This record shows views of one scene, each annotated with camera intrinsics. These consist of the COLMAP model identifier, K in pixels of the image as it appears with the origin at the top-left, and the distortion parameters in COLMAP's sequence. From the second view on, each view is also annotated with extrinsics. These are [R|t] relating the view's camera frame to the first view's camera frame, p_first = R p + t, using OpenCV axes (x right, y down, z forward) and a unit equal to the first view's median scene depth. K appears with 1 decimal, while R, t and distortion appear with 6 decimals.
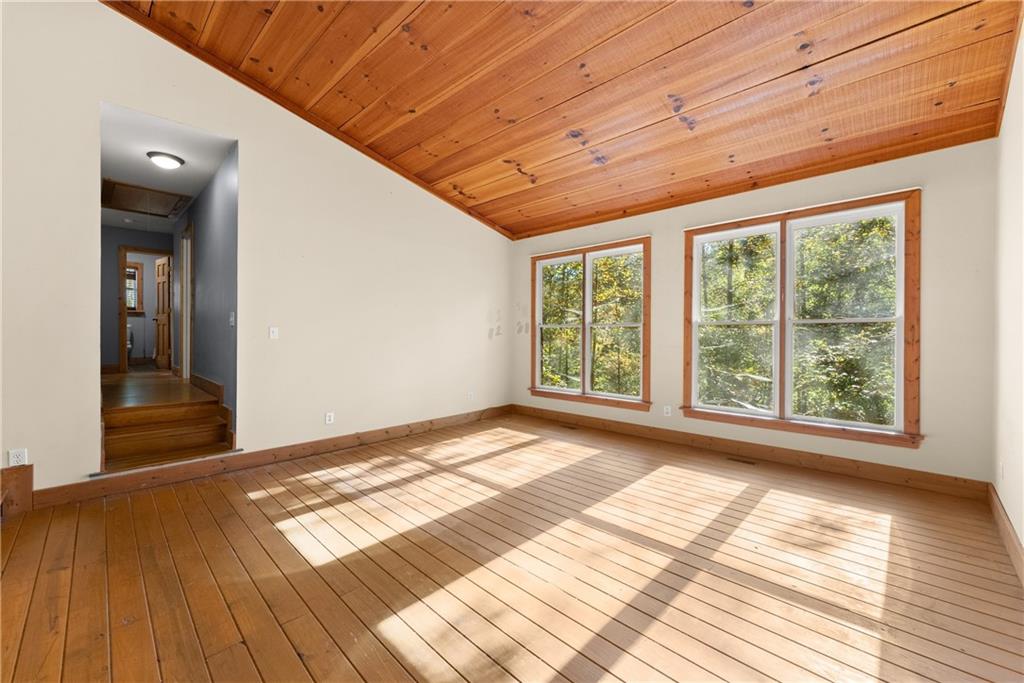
lens RADIAL K [[410.1, 0, 506.9], [0, 410.1, 340.0], [0, 0, 1]] dist [-0.002569, -0.000039]
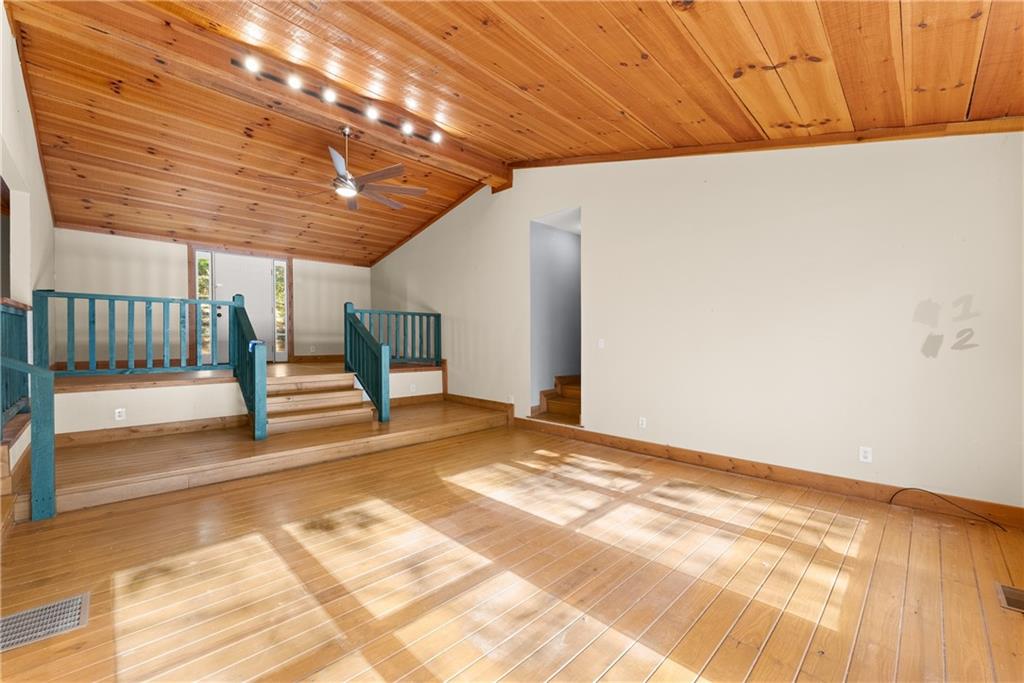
lens RADIAL K [[410.1, 0, 515.3], [0, 410.1, 342.5], [0, 0, 1]] dist [-0.002569, -0.000039]
pose [[-0.003772, 0.002024, -0.999991, 0.738877], [-0.018750, 0.999822, 0.002094, -0.016991], [0.999817, 0.018758, -0.003734, 0.765050]]
